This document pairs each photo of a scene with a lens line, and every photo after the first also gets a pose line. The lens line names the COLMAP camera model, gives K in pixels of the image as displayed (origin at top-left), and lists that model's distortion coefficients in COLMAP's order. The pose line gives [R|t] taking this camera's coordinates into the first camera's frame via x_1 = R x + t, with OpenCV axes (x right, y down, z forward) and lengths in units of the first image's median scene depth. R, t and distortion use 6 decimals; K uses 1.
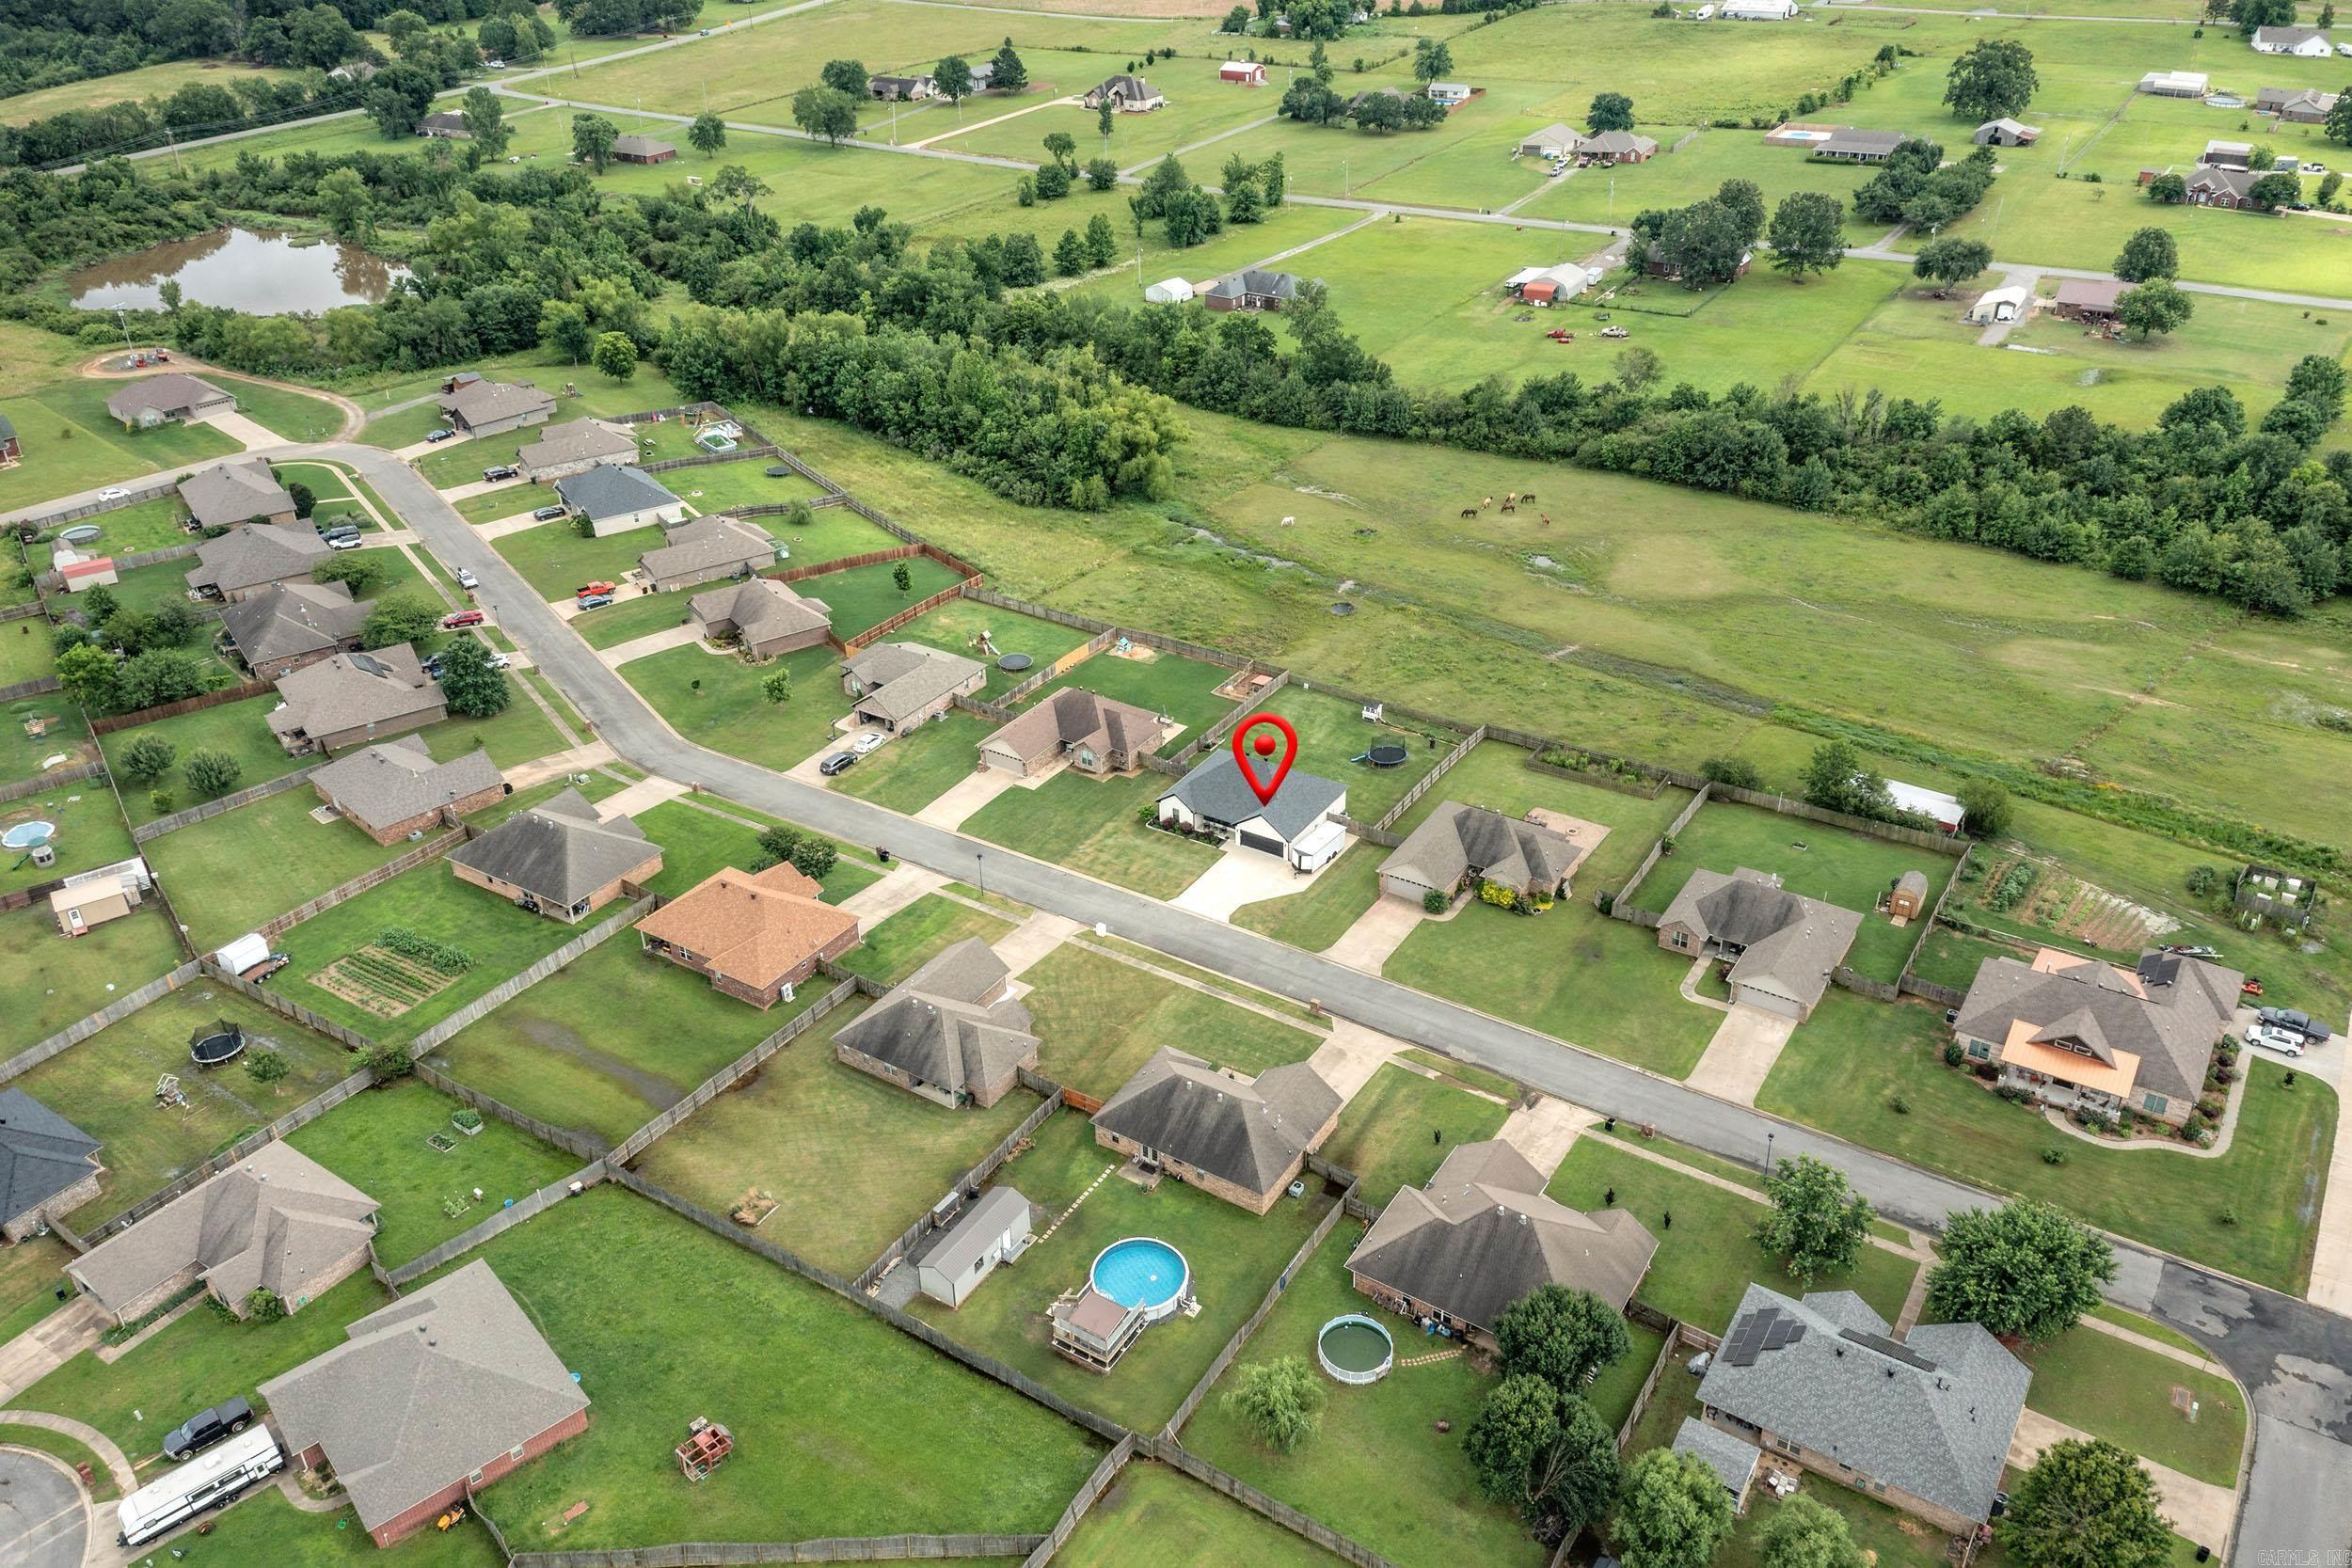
lens RADIAL K [[1997.3, 0, 1166.5], [0, 1997.3, 833.6], [0, 0, 1]] dist [0.242650, -0.254161]
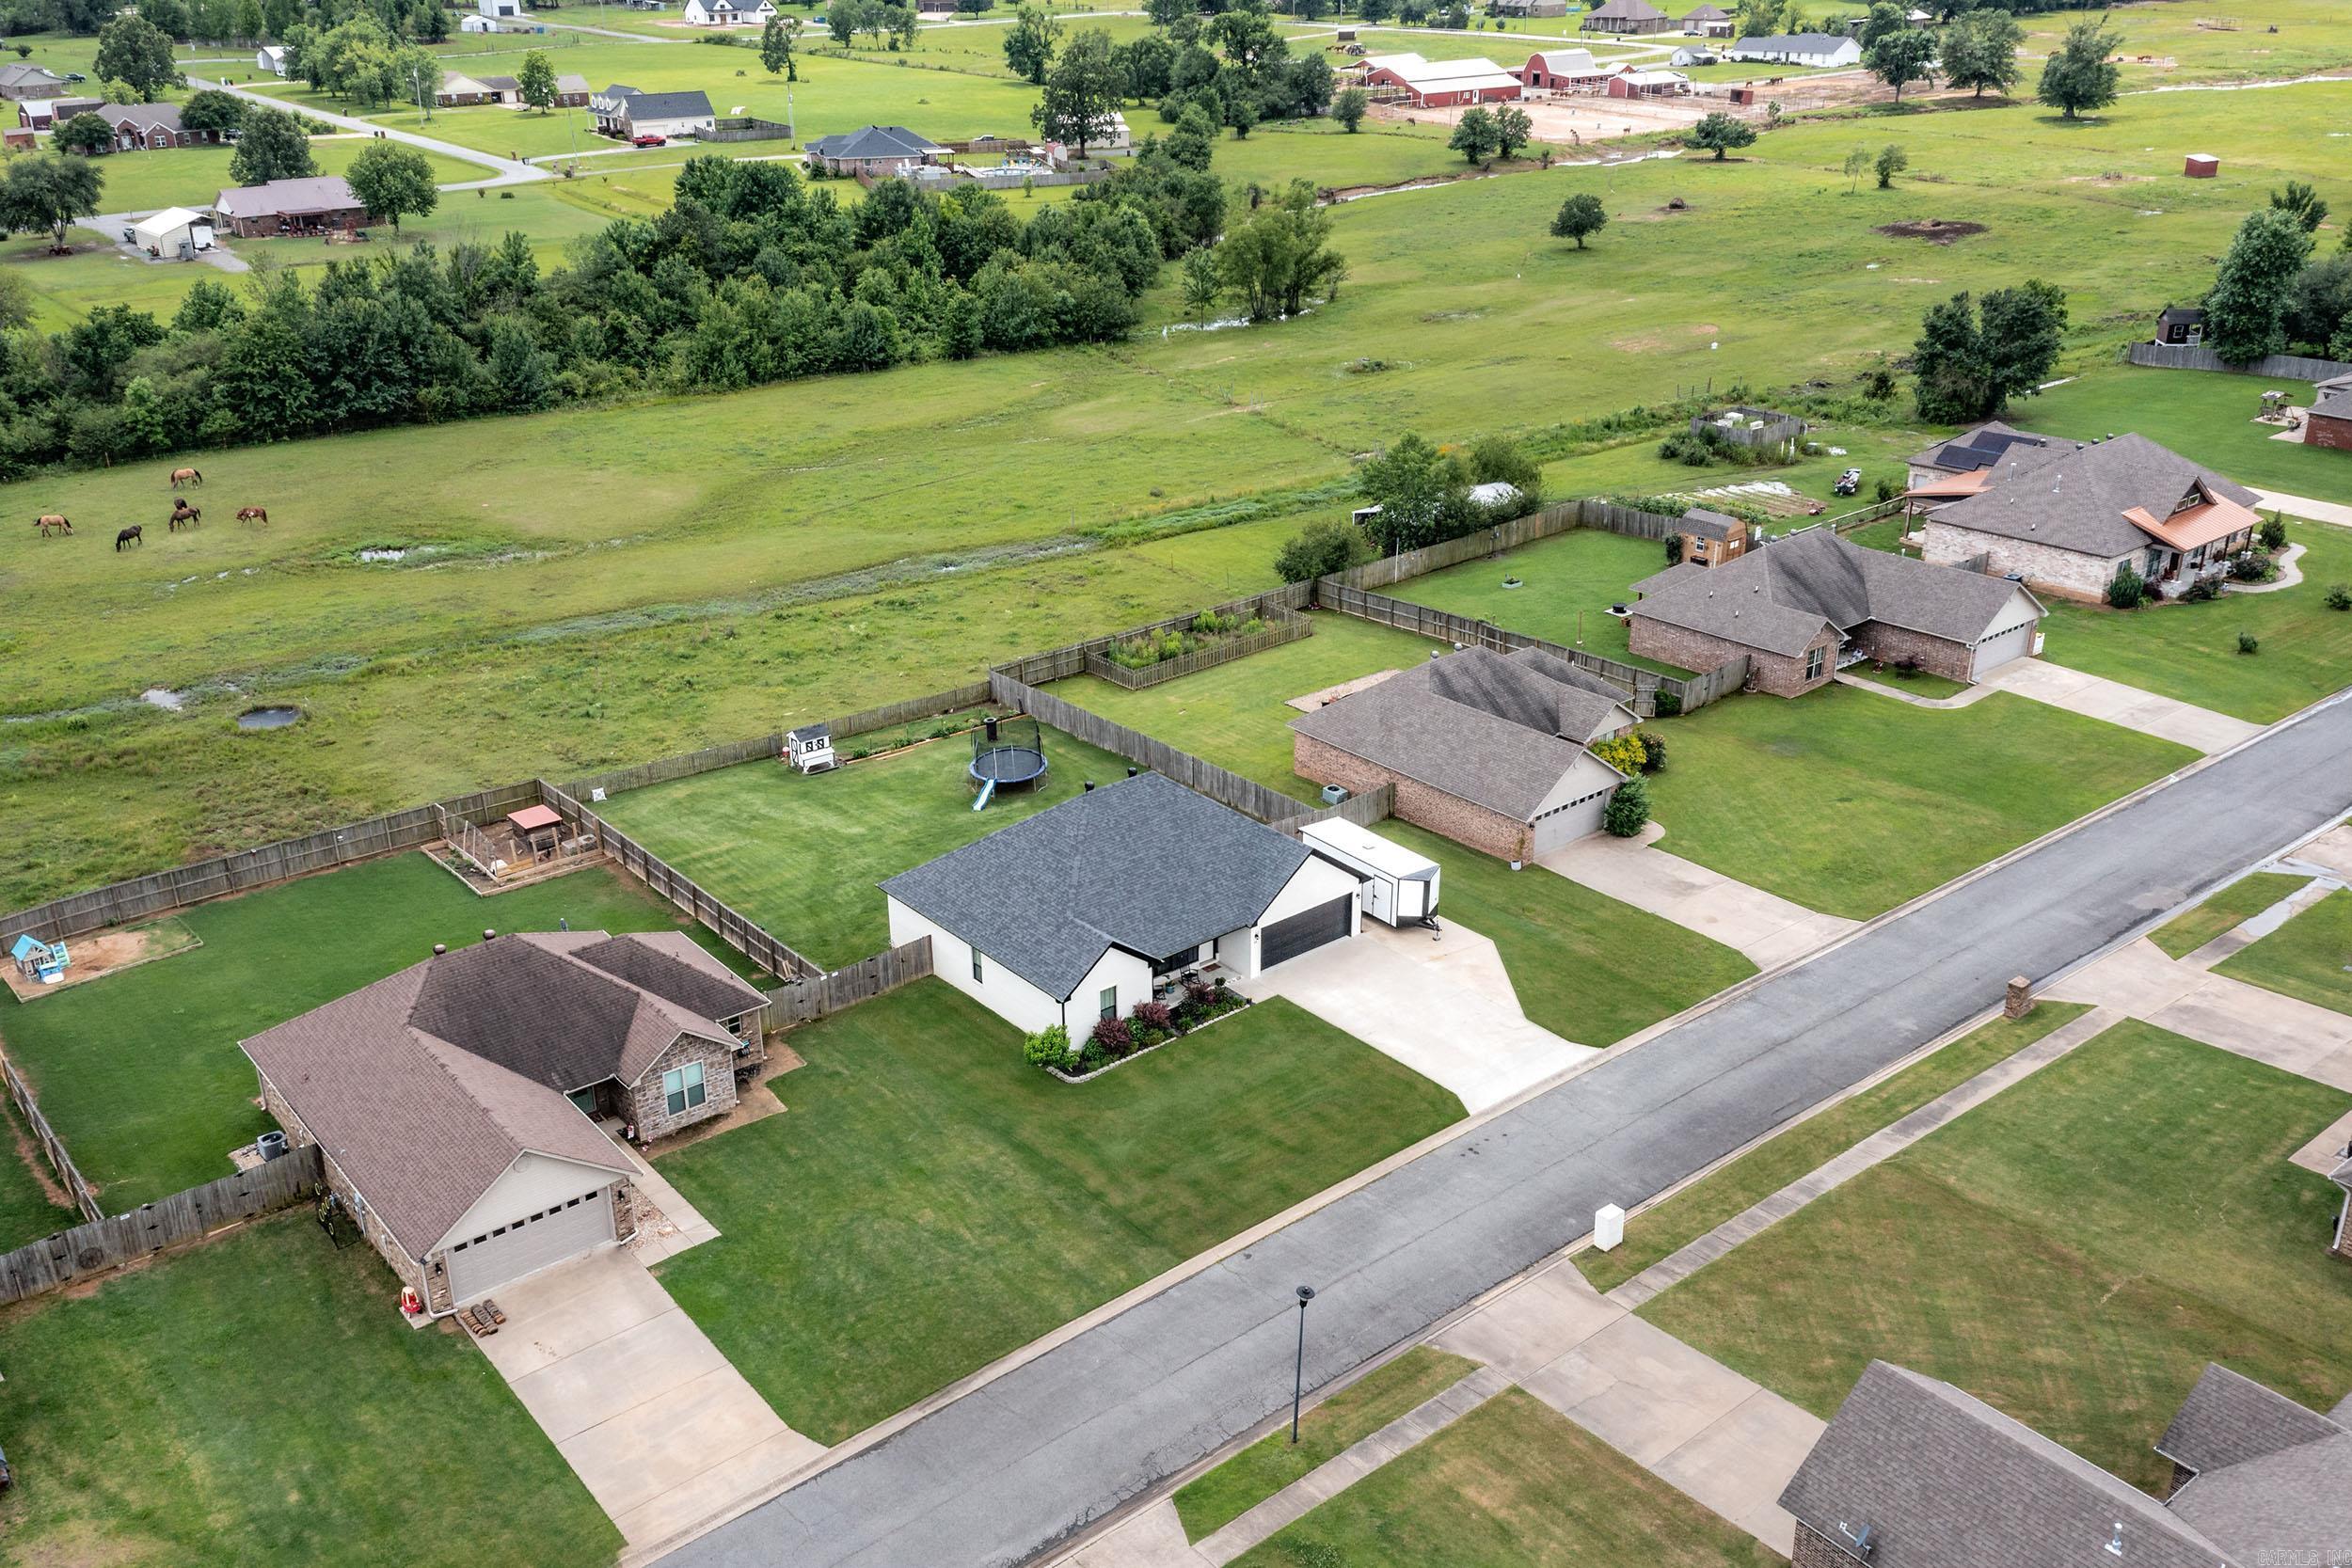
lens RADIAL K [[1997.3, 0, 1166.5], [0, 1997.3, 833.6], [0, 0, 1]] dist [0.242650, -0.254161]
pose [[0.286643, -0.377660, 0.880459, -0.298123], [0.486974, 0.848879, 0.205575, -0.104693], [-0.825041, 0.369834, 0.427236, 0.783126]]
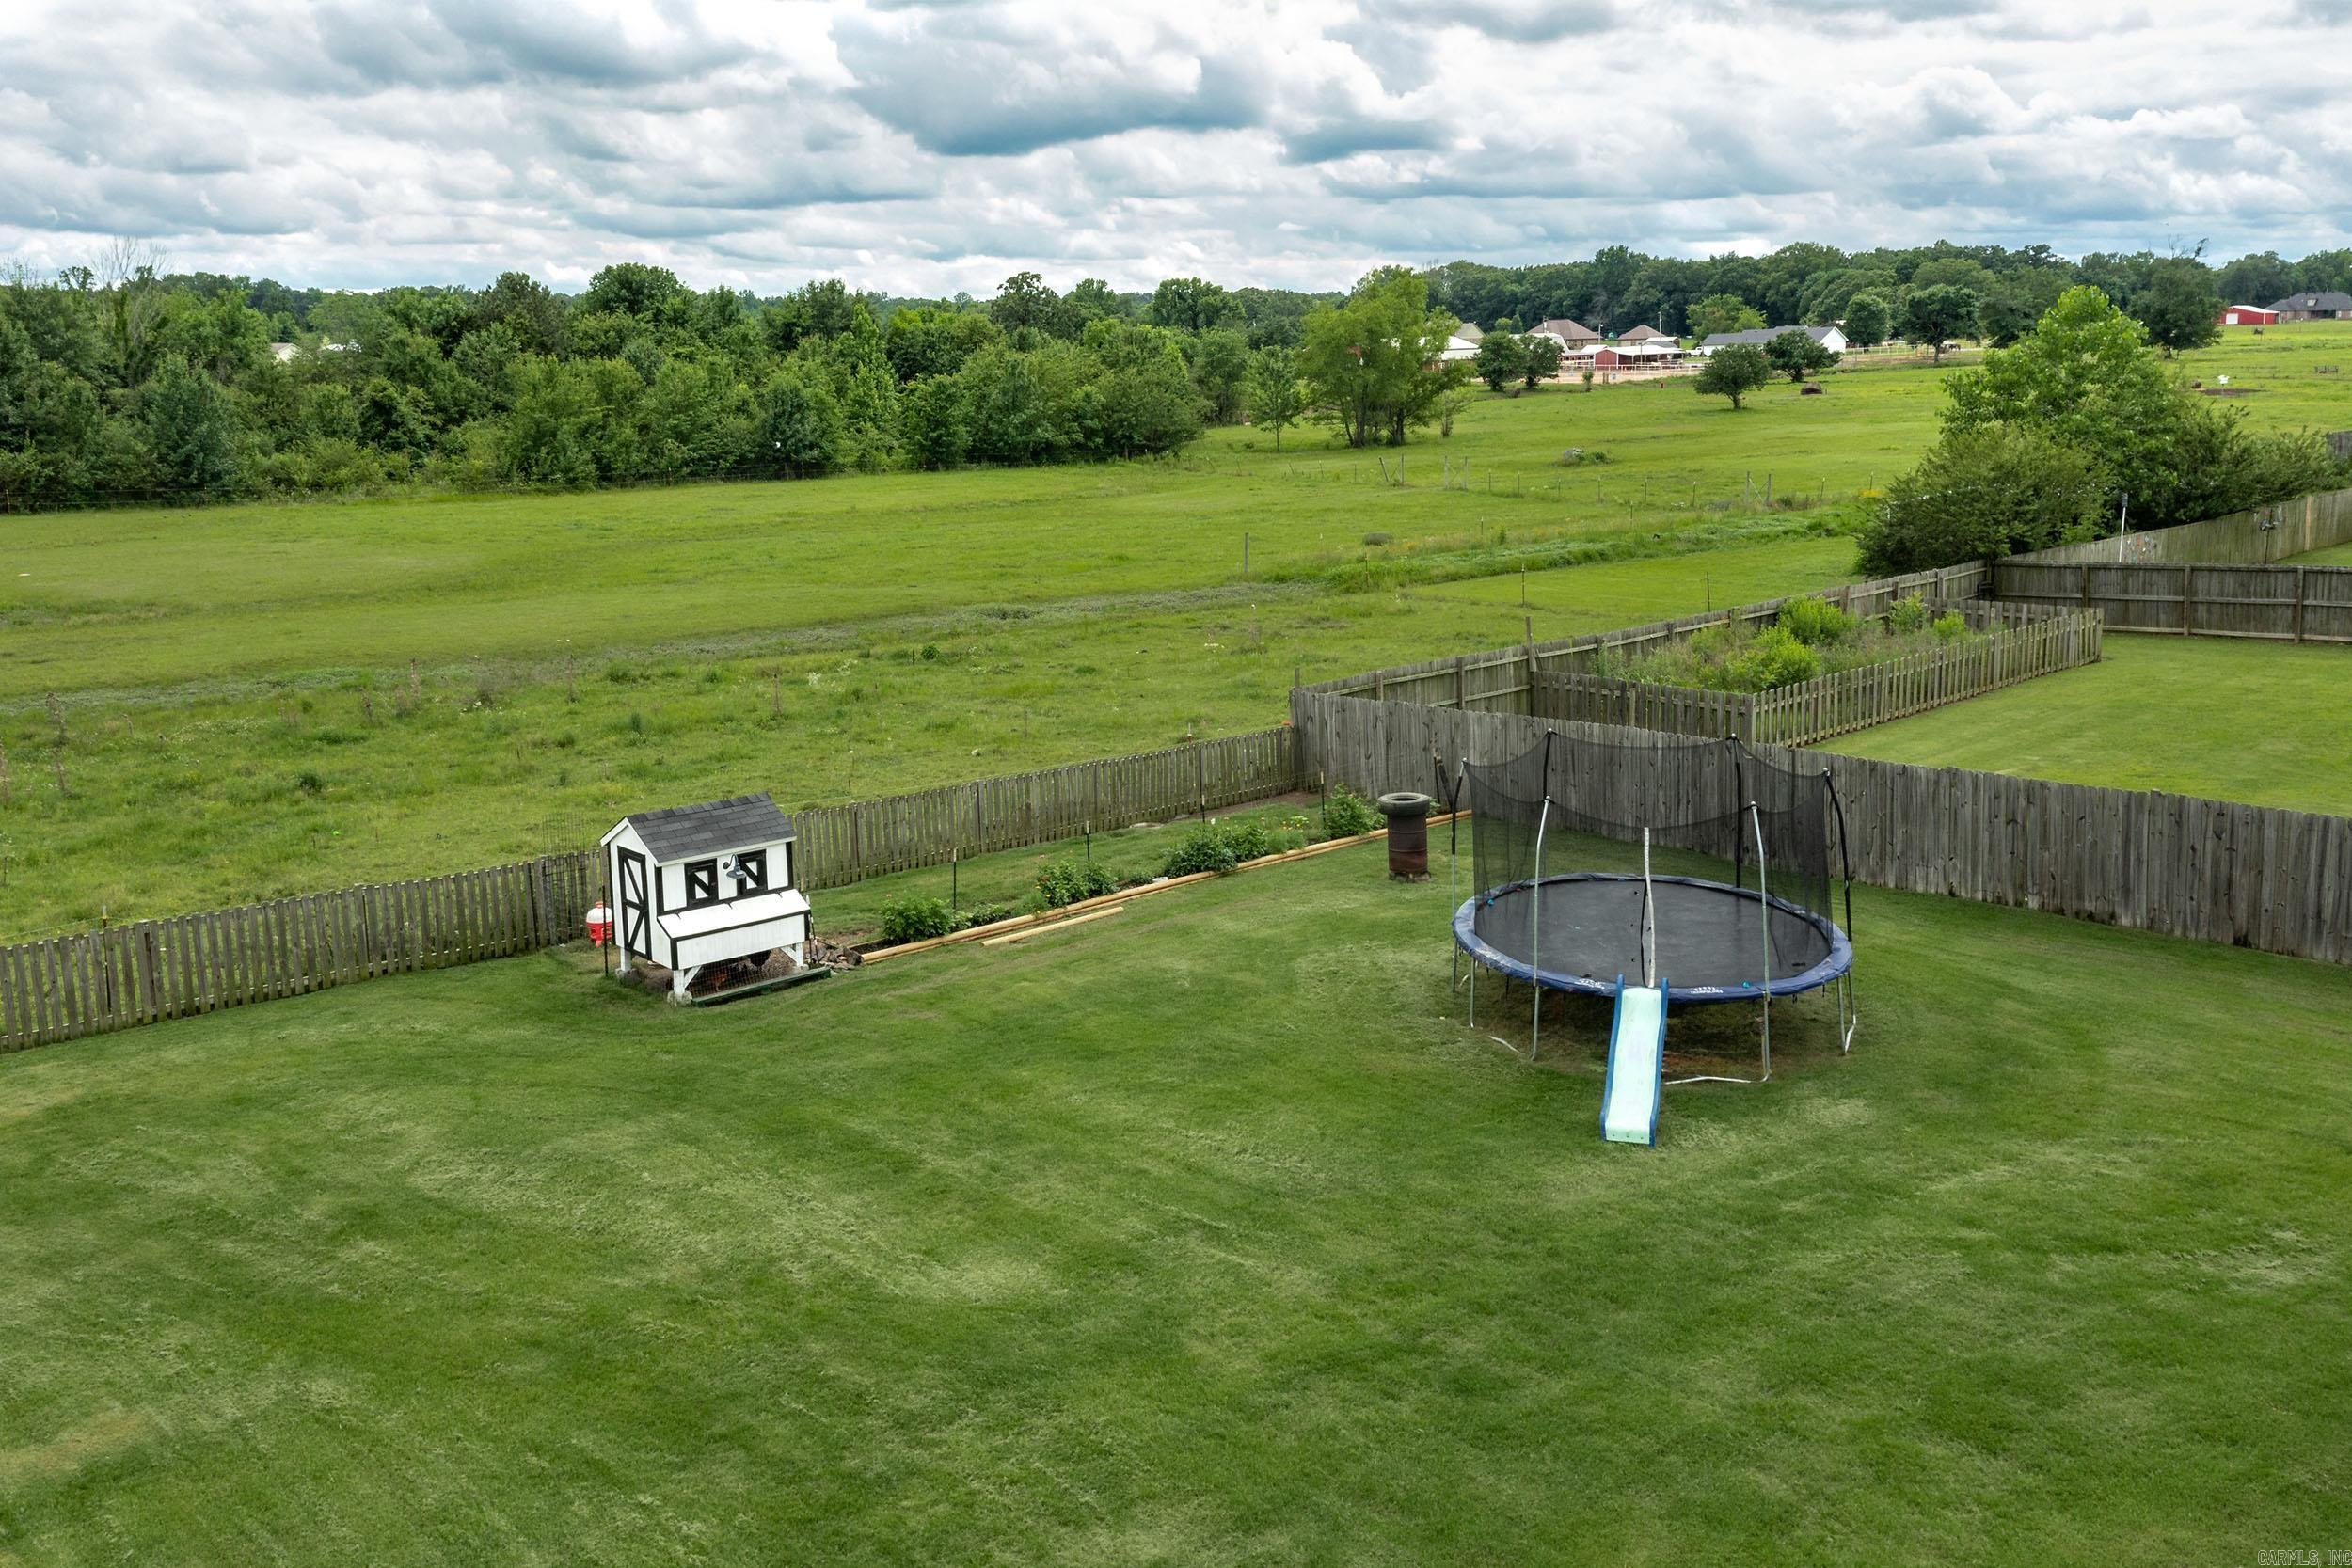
lens RADIAL K [[1997.3, 0, 1166.5], [0, 1997.3, 833.6], [0, 0, 1]] dist [0.242650, -0.254161]
pose [[0.226809, -0.217546, 0.949332, -0.018370], [0.491800, 0.866917, 0.081163, -0.067689], [-0.840649, 0.448473, 0.303614, 0.975468]]
